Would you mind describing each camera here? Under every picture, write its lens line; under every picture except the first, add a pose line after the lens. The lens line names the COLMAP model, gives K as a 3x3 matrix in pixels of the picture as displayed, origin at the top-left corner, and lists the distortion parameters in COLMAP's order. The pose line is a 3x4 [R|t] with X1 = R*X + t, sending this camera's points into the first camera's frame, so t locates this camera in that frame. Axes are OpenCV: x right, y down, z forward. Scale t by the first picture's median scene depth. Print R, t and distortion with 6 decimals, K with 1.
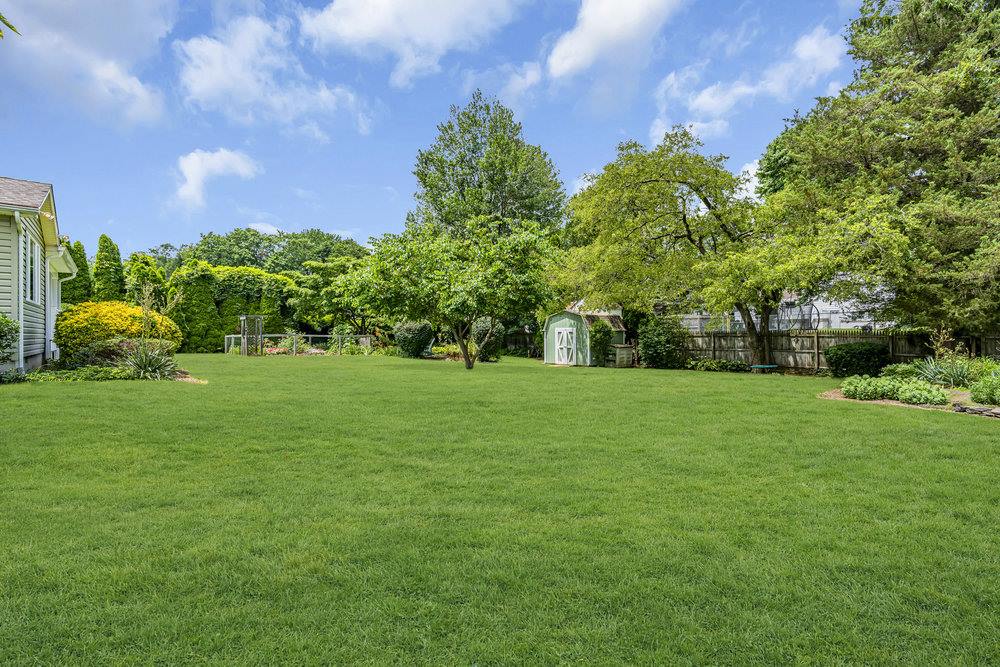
lens RADIAL K [[445.1, 0, 511.8], [0, 445.1, 326.5], [0, 0, 1]] dist [0.000789, -0.000220]
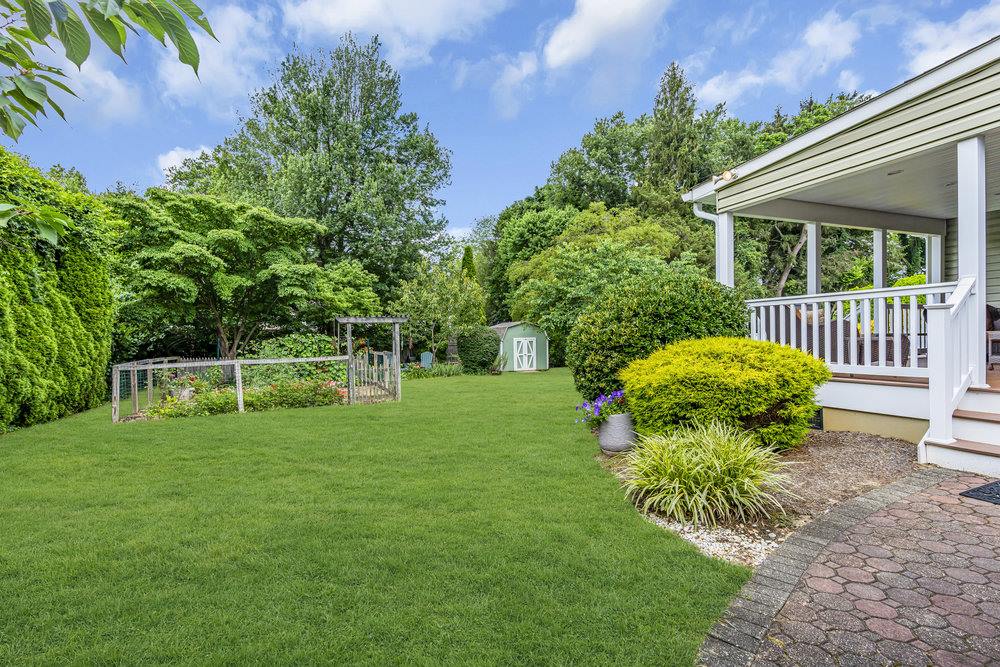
lens RADIAL K [[462.7, 0, 510.4], [0, 462.7, 337.2], [0, 0, 1]] dist [0.000612, -0.000383]
pose [[0.999970, -0.007477, 0.001802, 0.298850], [0.007444, 0.999821, 0.017421, -0.060460], [-0.001932, -0.017407, 0.999847, -0.230537]]
